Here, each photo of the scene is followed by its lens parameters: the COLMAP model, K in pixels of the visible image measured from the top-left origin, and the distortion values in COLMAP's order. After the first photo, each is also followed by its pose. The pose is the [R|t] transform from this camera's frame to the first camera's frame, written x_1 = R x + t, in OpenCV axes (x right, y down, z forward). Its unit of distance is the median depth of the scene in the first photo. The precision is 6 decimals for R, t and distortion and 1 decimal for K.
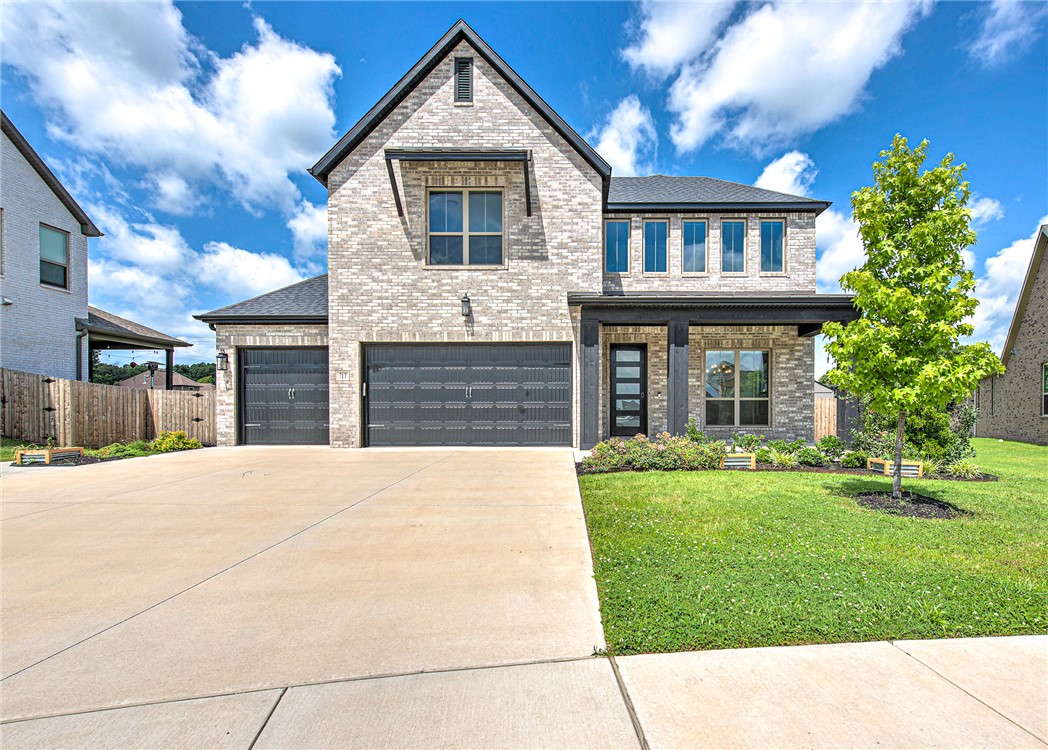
lens RADIAL K [[705.6, 0, 523.6], [0, 705.6, 419.8], [0, 0, 1]] dist [0.007370, 0.000255]
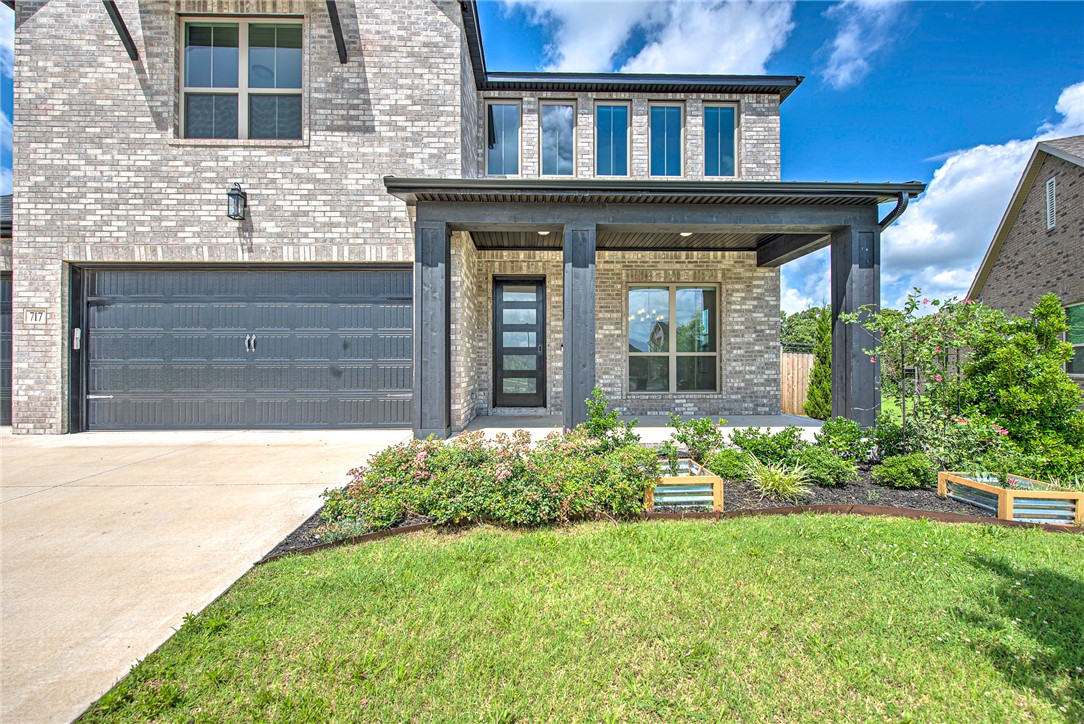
lens RADIAL K [[429.9, 0, 544.5], [0, 429.9, 361.1], [0, 0, 1]] dist [-0.001061, -0.000408]
pose [[0.999746, -0.000781, 0.022523, 0.177146], [0.001112, 0.999891, -0.014696, -0.017491], [-0.022509, 0.014717, 0.999638, 0.618107]]
